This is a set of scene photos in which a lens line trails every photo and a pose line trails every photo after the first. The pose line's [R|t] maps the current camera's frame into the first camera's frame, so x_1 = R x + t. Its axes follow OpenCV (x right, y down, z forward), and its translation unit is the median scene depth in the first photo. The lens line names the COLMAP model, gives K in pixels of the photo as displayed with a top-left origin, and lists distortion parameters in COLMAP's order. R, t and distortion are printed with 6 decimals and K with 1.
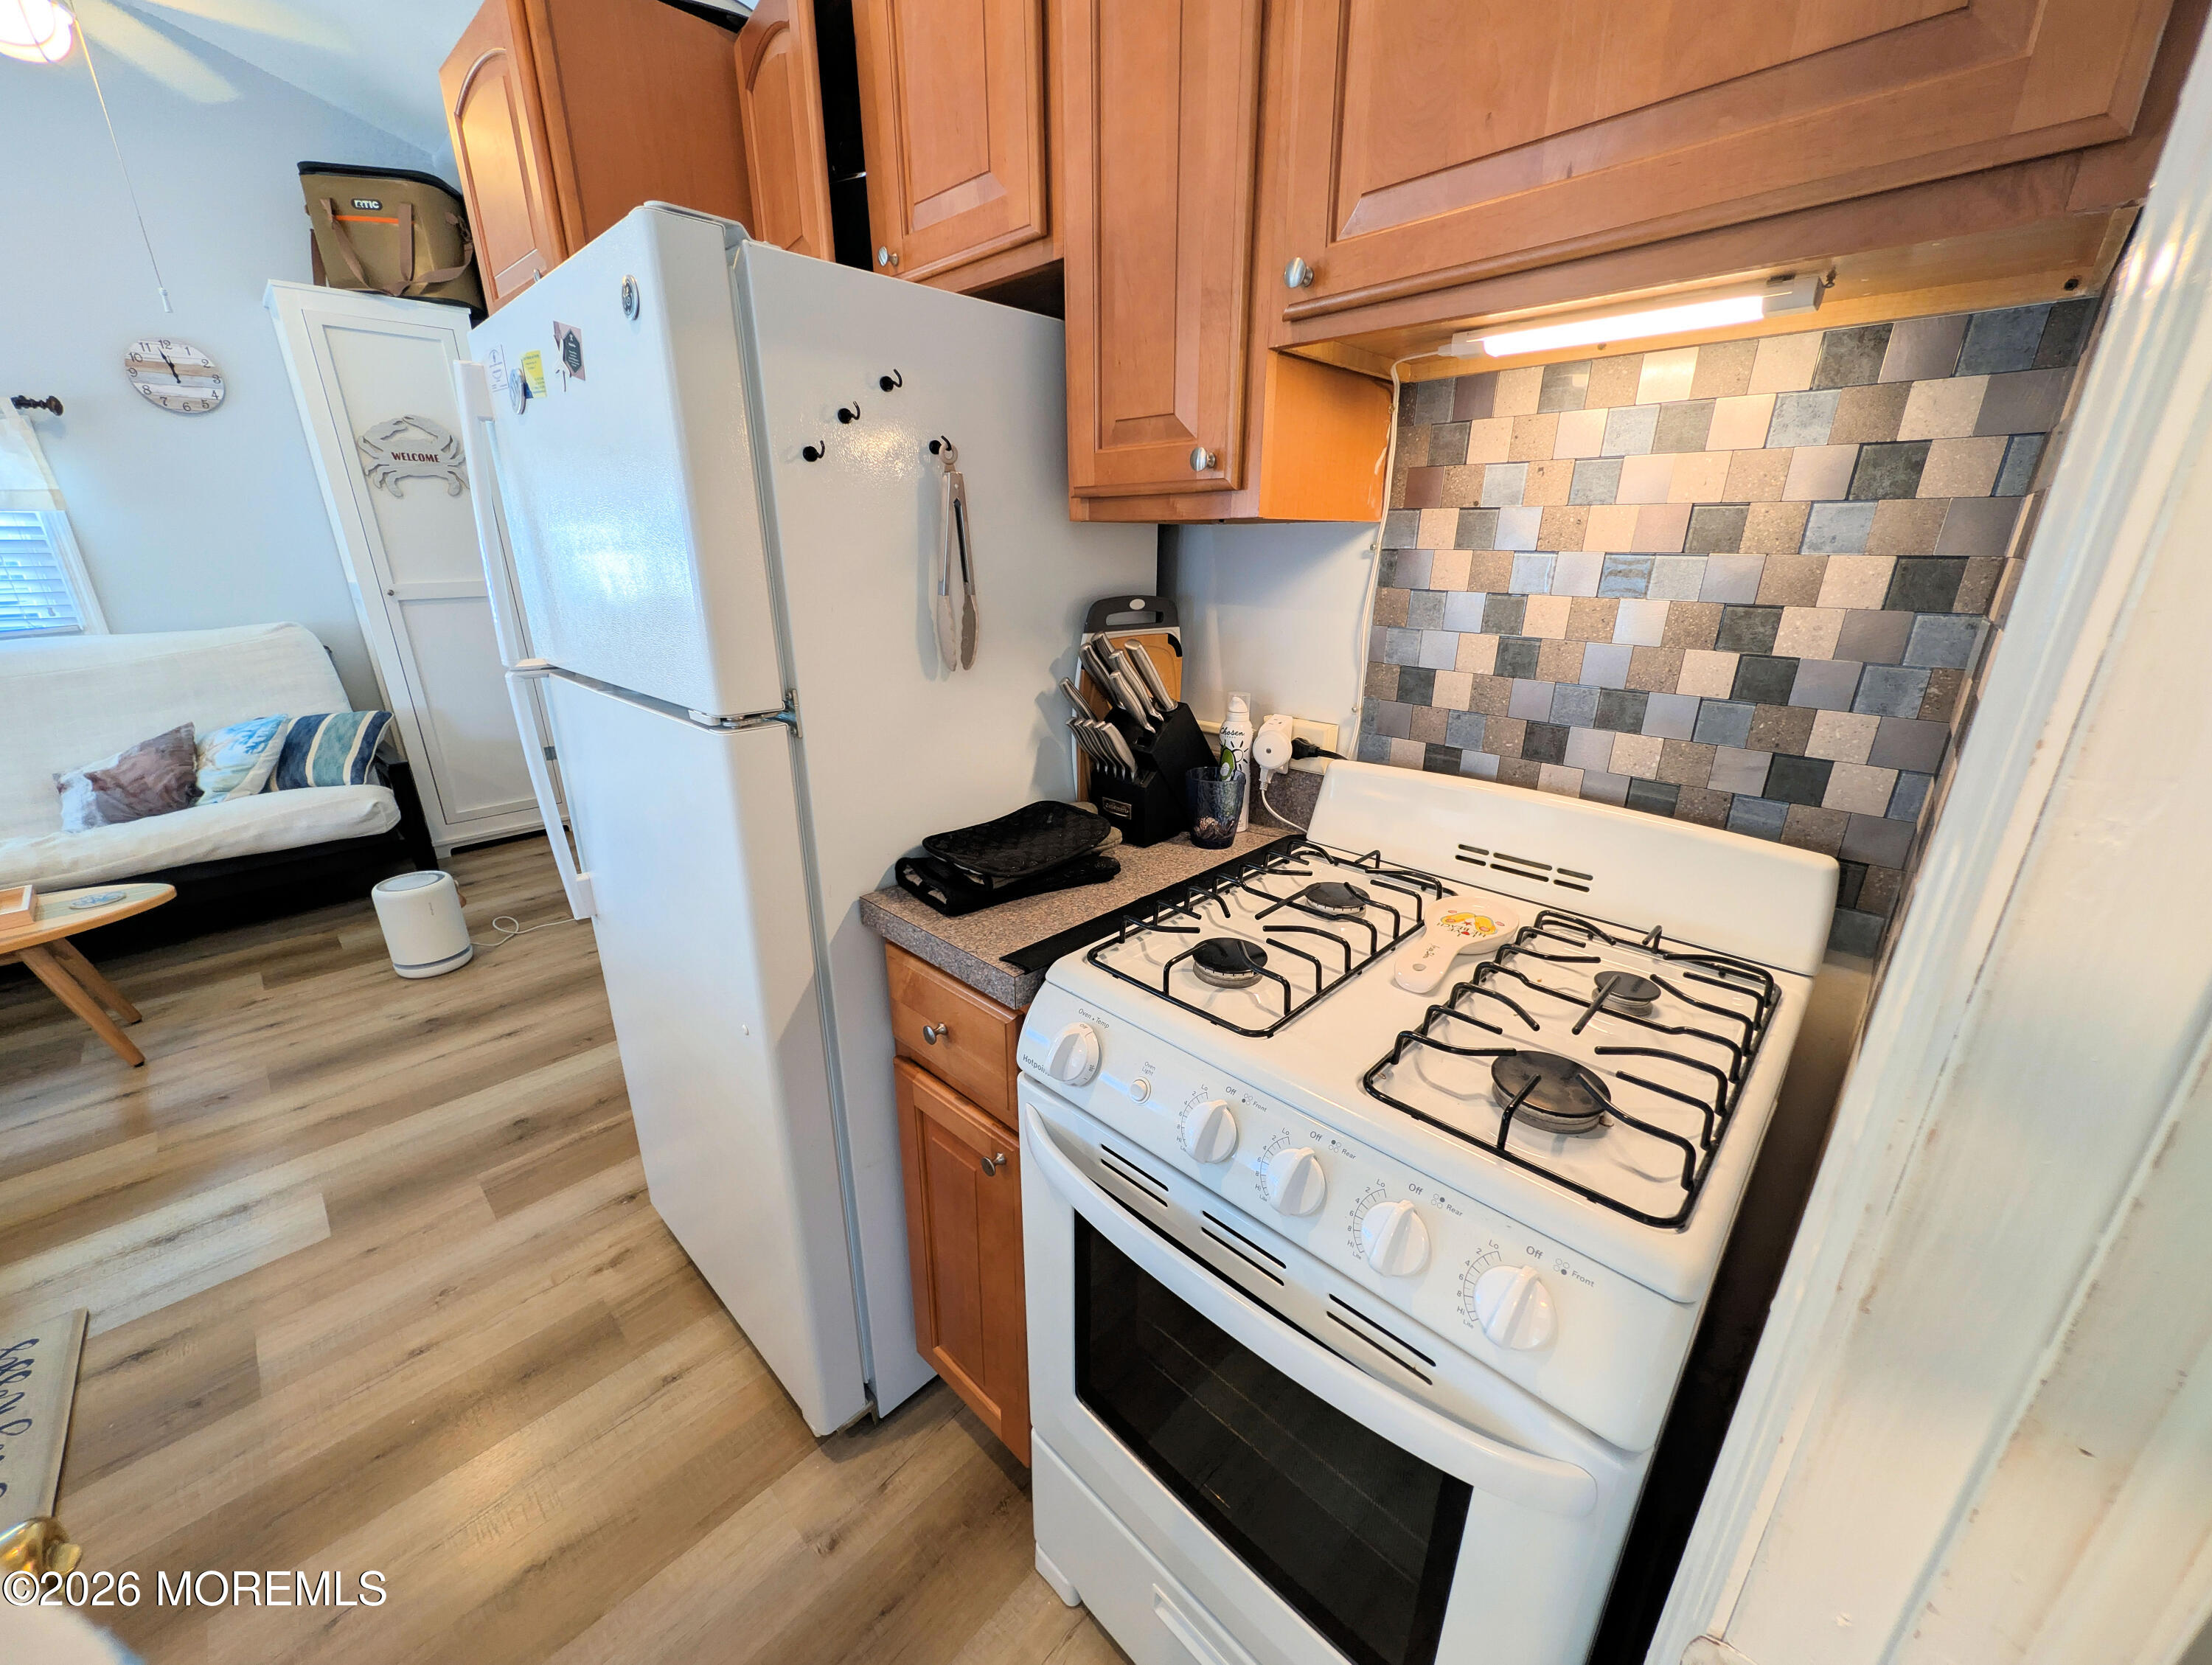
lens RADIAL K [[851.3, 0, 1099.7], [0, 851.3, 833.5], [0, 0, 1]] dist [0.001177, 0.000408]
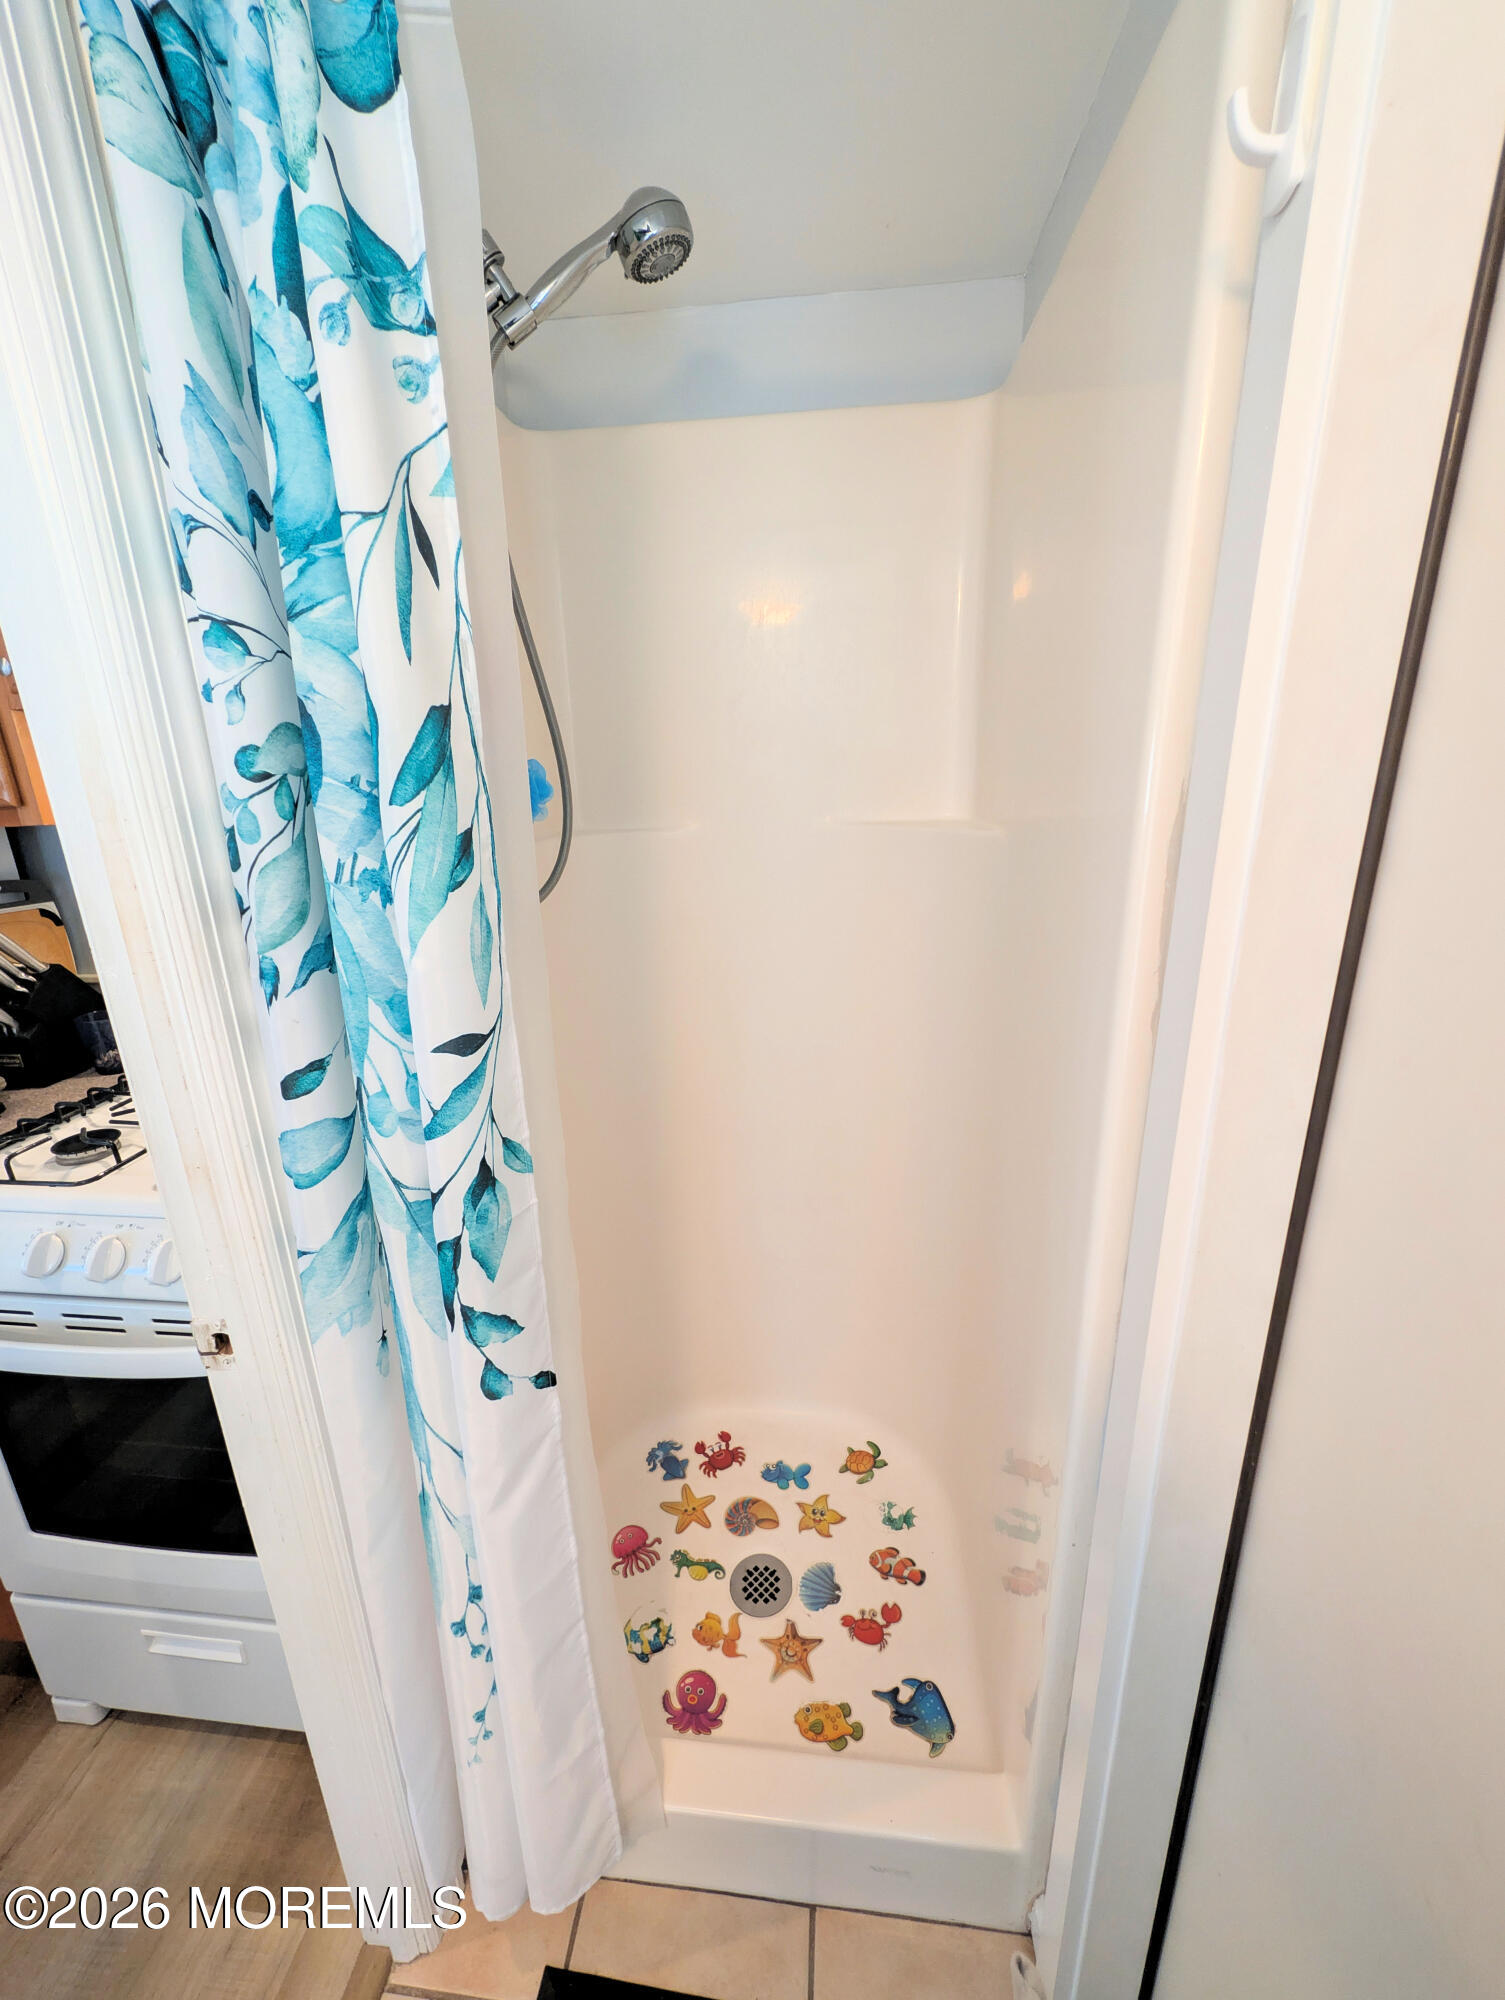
lens RADIAL K [[769.7, 0, 750.1], [0, 769.7, 999.9], [0, 0, 1]] dist [0.001177, 0.000408]
pose [[0.785443, -0.191966, 0.588412, 0.224311], [0.222665, 0.974674, 0.020758, 0.097478], [-0.577495, 0.114714, 0.808295, -0.474591]]
